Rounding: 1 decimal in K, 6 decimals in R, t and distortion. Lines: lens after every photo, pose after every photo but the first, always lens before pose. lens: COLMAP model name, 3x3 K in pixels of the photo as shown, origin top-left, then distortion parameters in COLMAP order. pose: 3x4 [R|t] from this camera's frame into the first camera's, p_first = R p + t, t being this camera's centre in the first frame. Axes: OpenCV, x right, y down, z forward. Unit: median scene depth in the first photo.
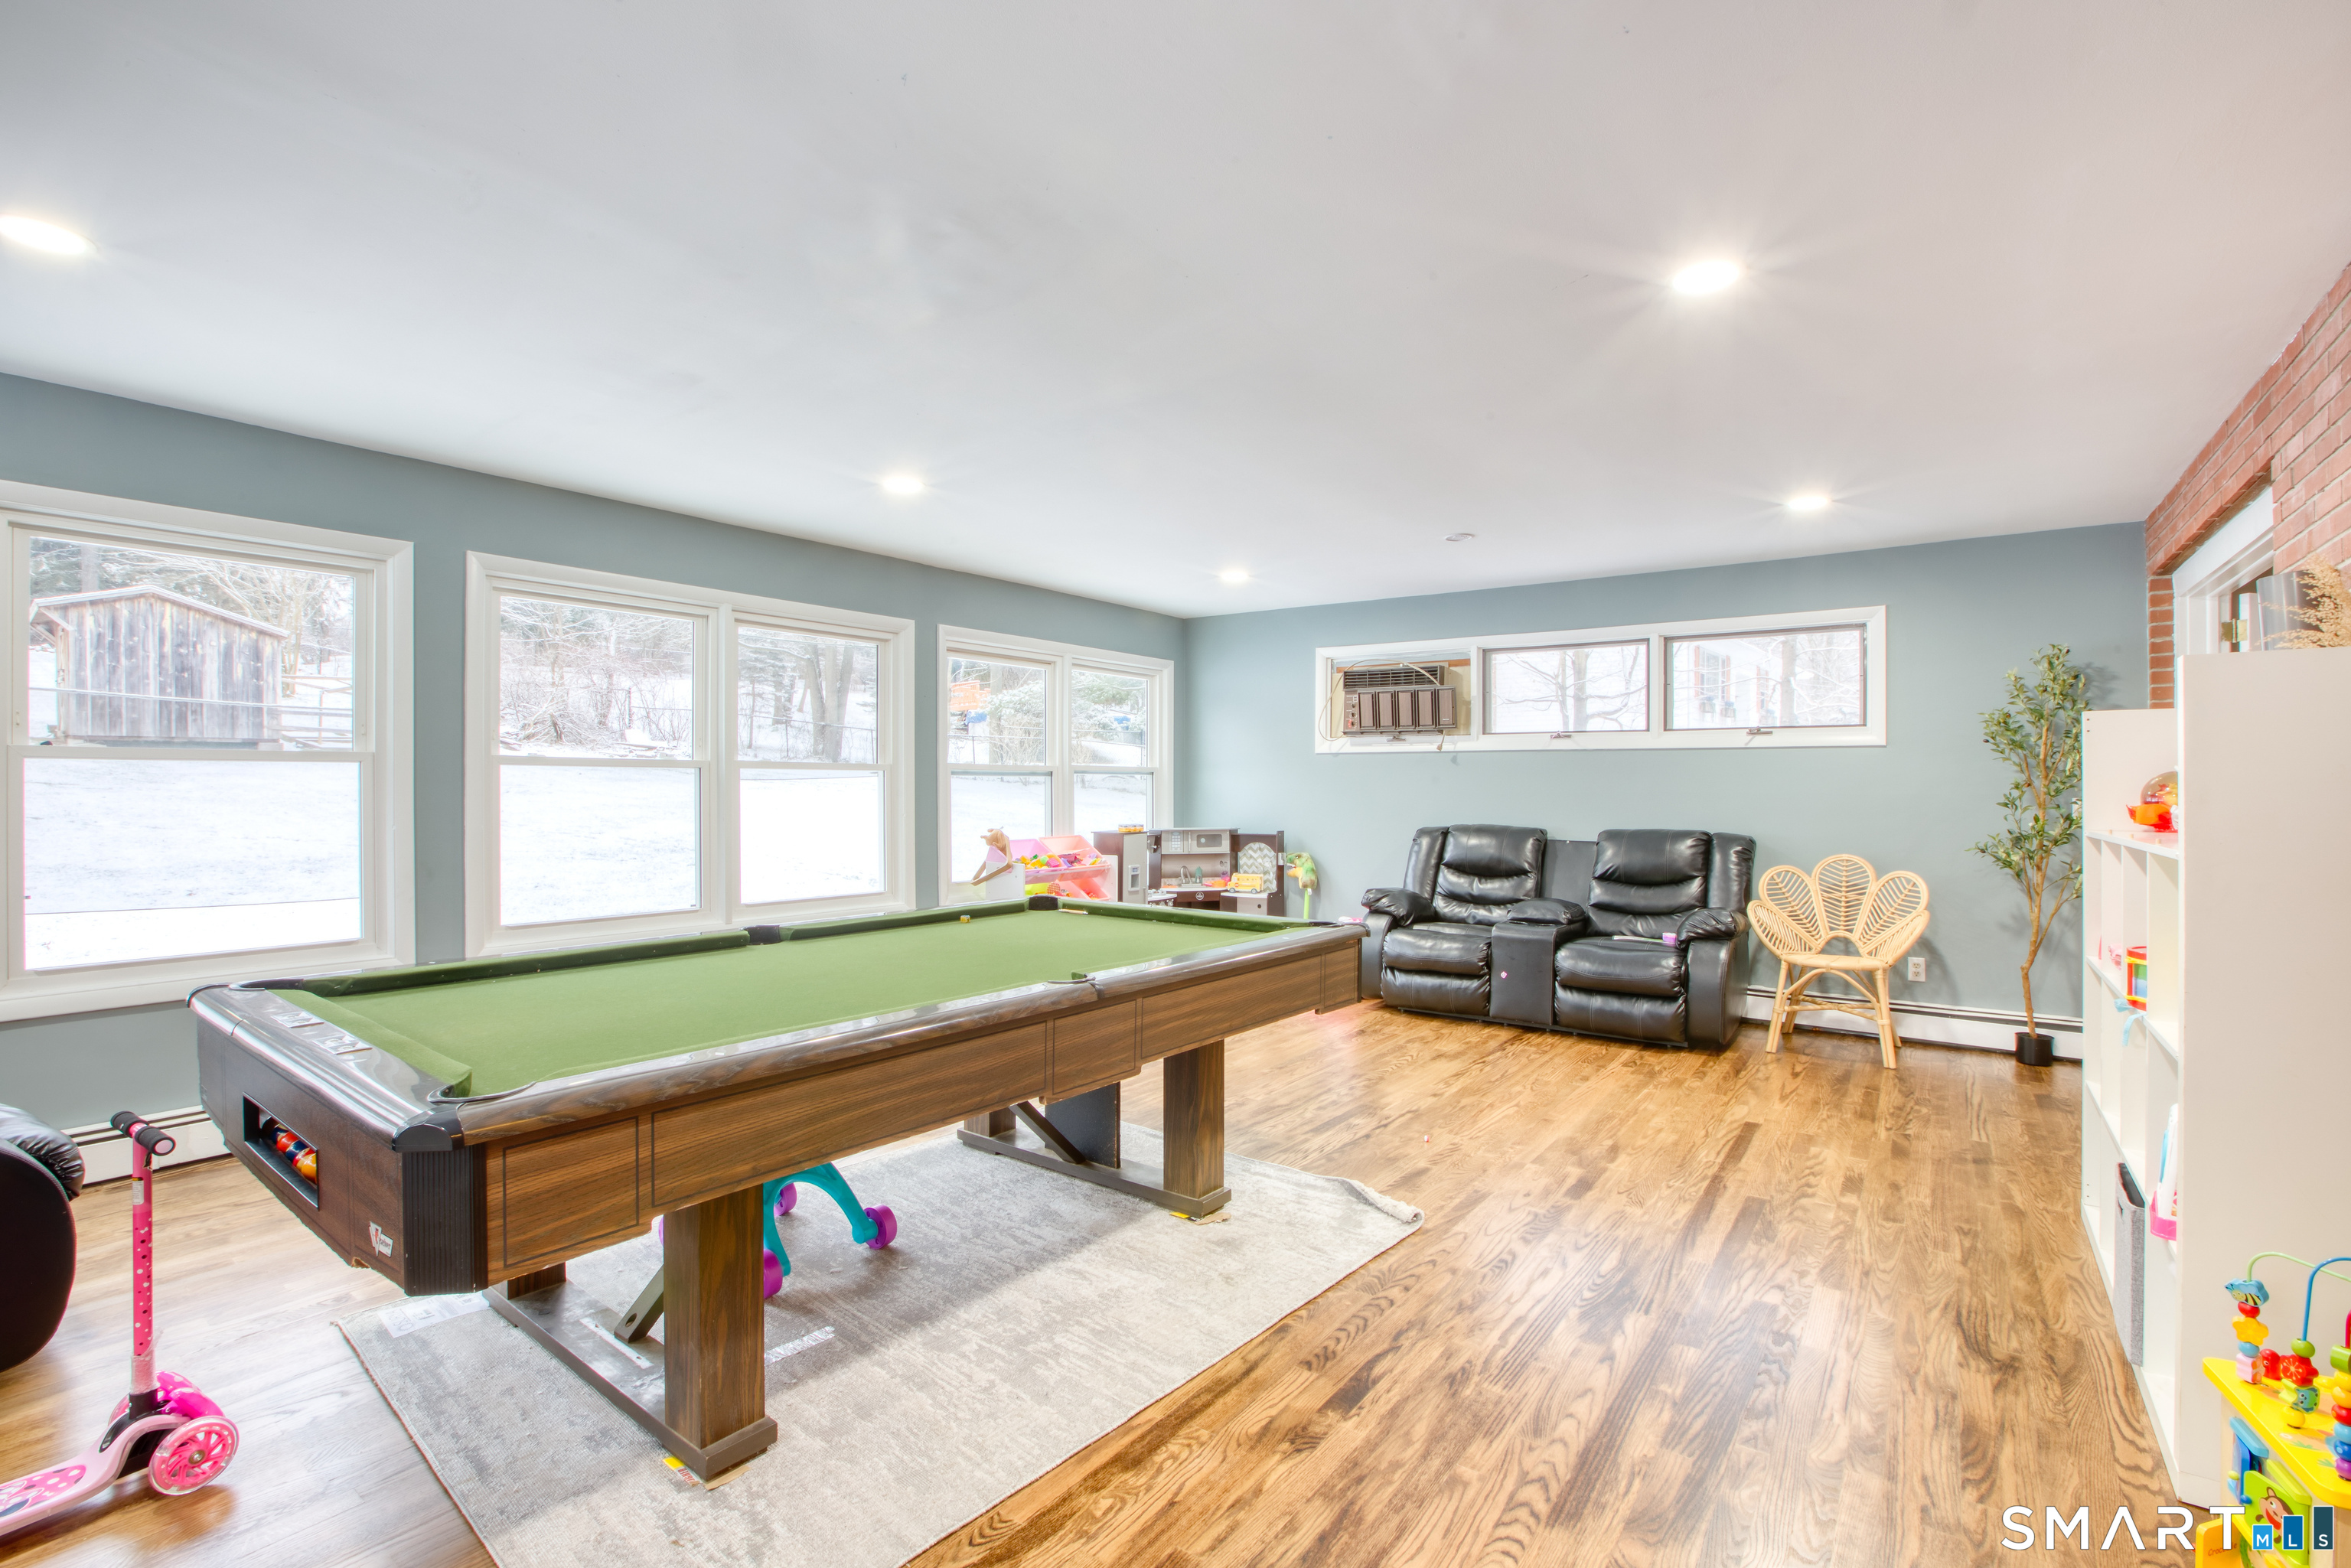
lens RADIAL K [[1065.1, 0, 1188.8], [0, 1065.1, 795.1], [0, 0, 1]] dist [-0.034268, 0.006674]
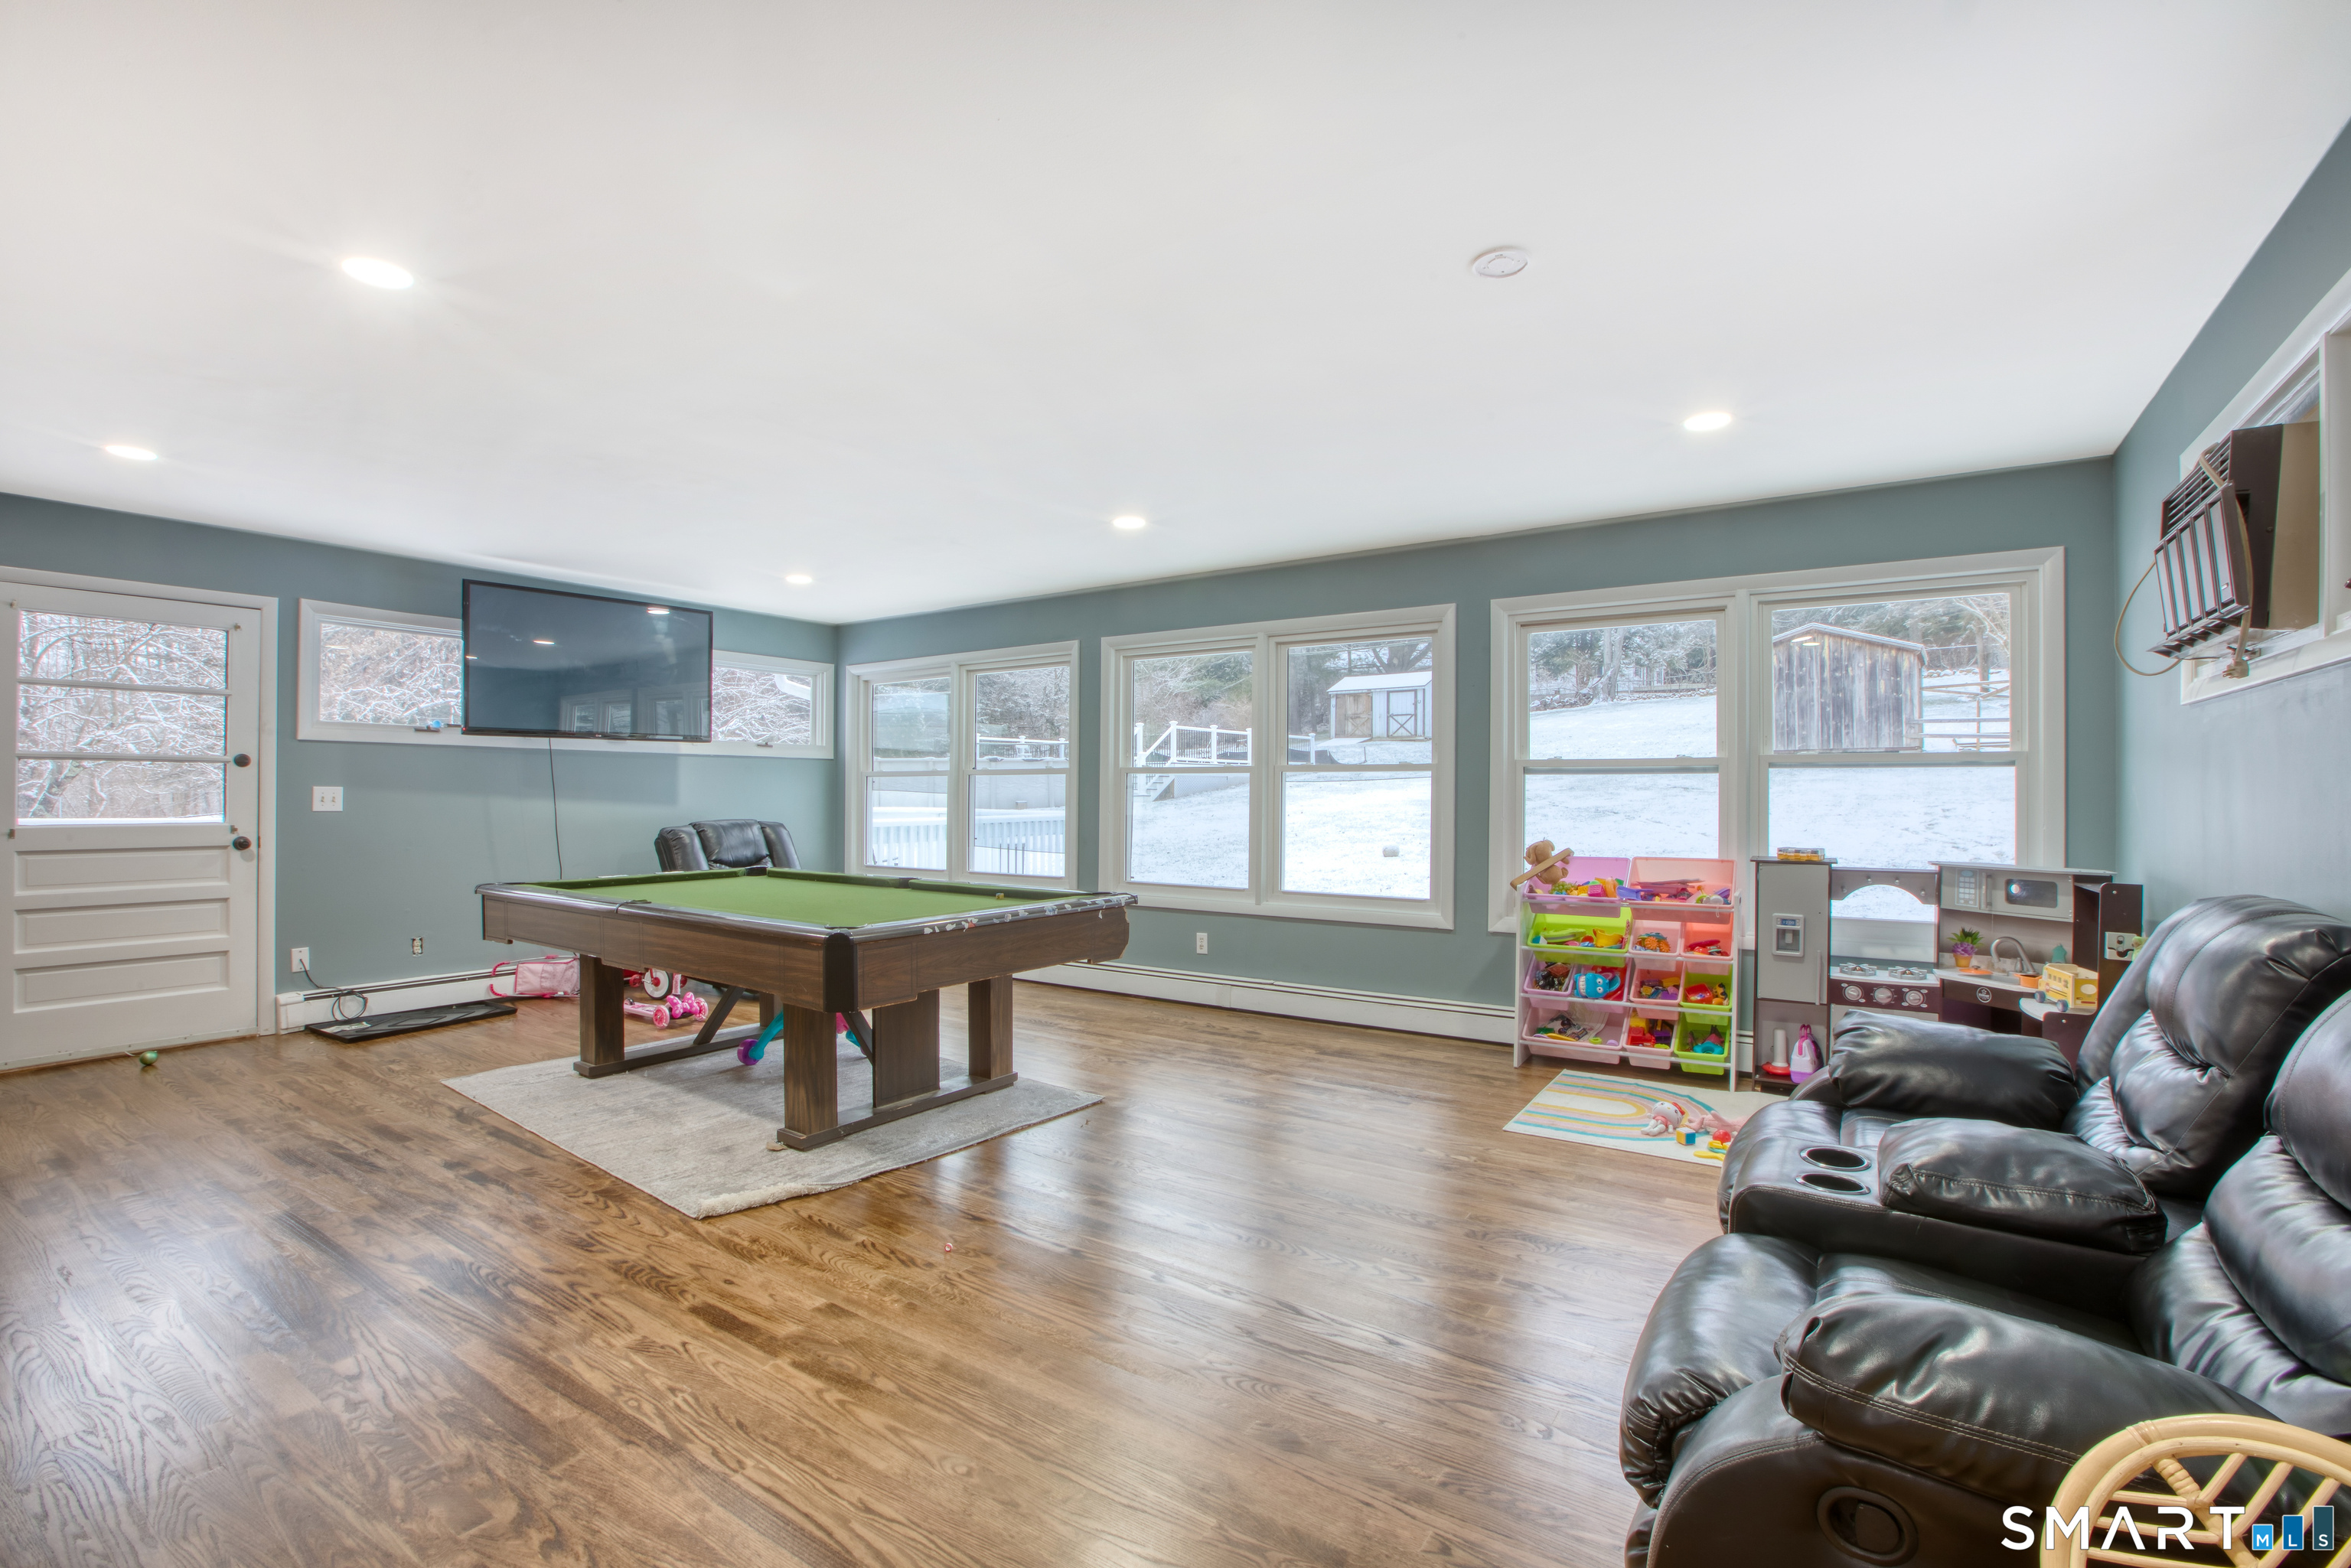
lens RADIAL K [[1065.1, 0, 1170.3], [0, 1065.1, 782.3], [0, 0, 1]] dist [-0.034268, 0.006674]
pose [[0.015697, -0.009799, -0.999829, 1.160758], [-0.007690, 0.999921, -0.009921, -0.002532], [0.999847, 0.007844, 0.015621, 1.347931]]
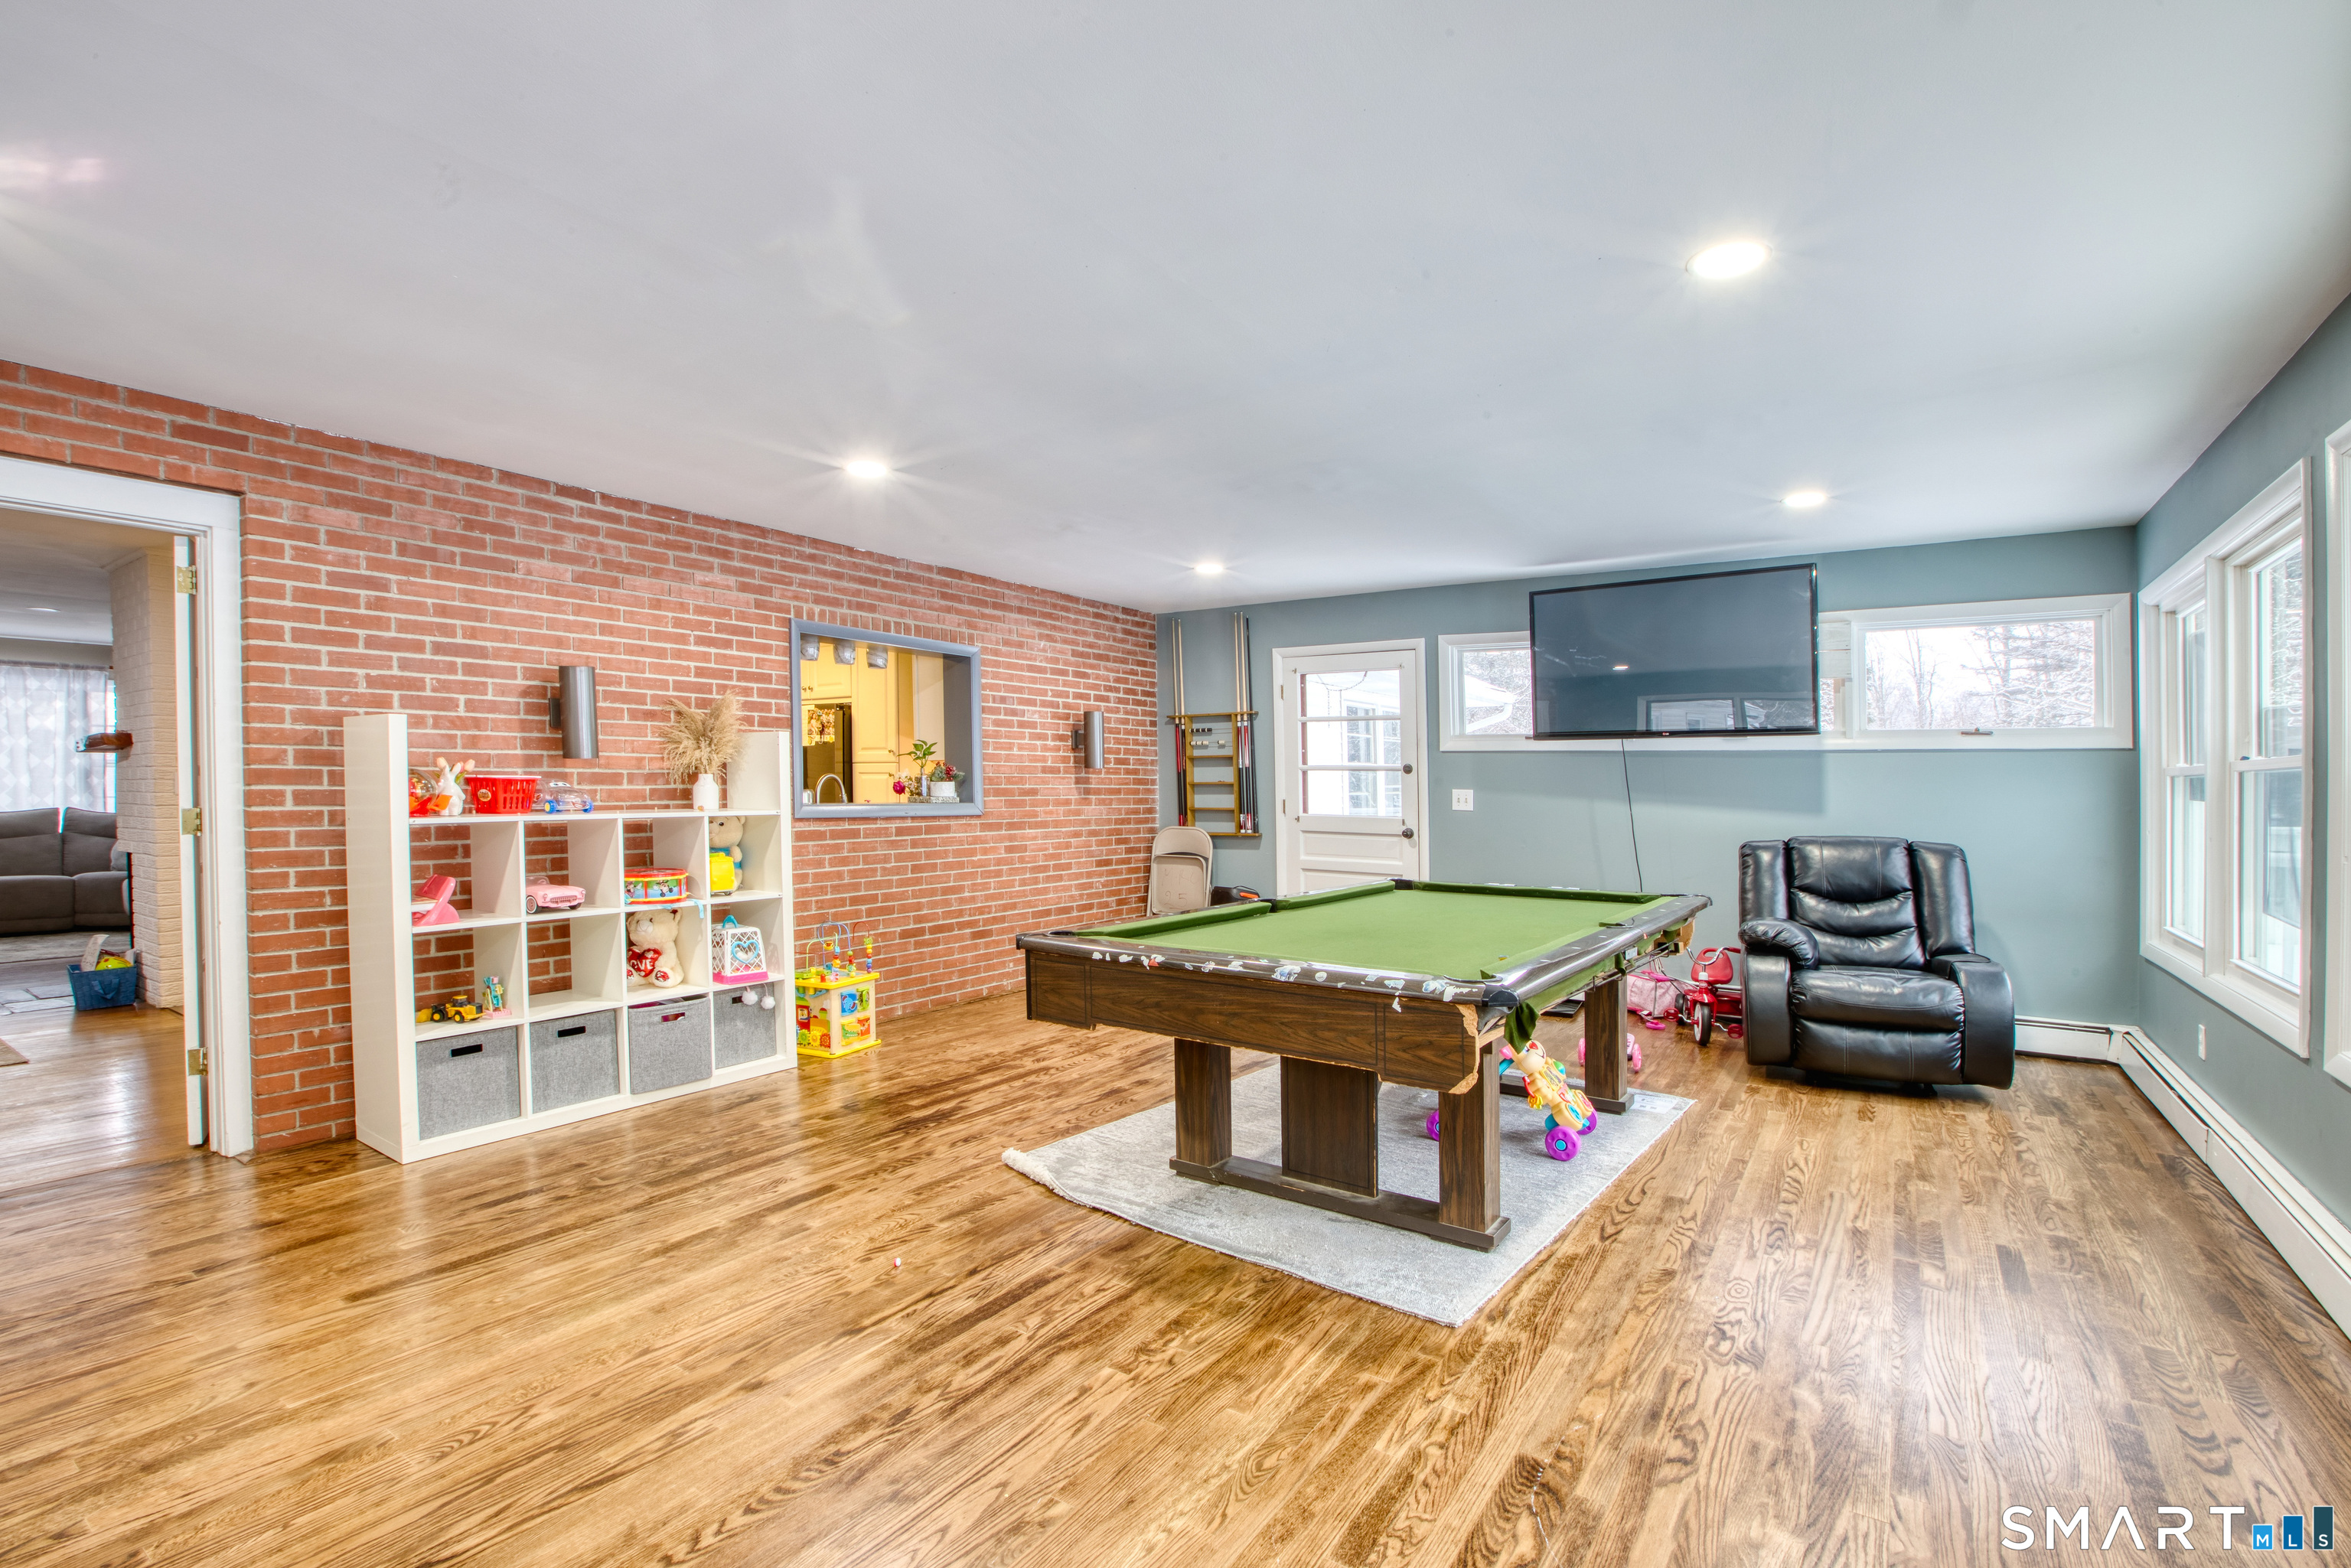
lens RADIAL K [[1065.1, 0, 1164.0], [0, 1065.1, 799.3], [0, 0, 1]] dist [-0.034268, 0.006674]
pose [[-0.999823, -0.014003, -0.012532, 0.062679], [-0.014254, 0.999694, 0.020196, -0.016983], [0.012246, 0.020371, -0.999717, 2.032027]]
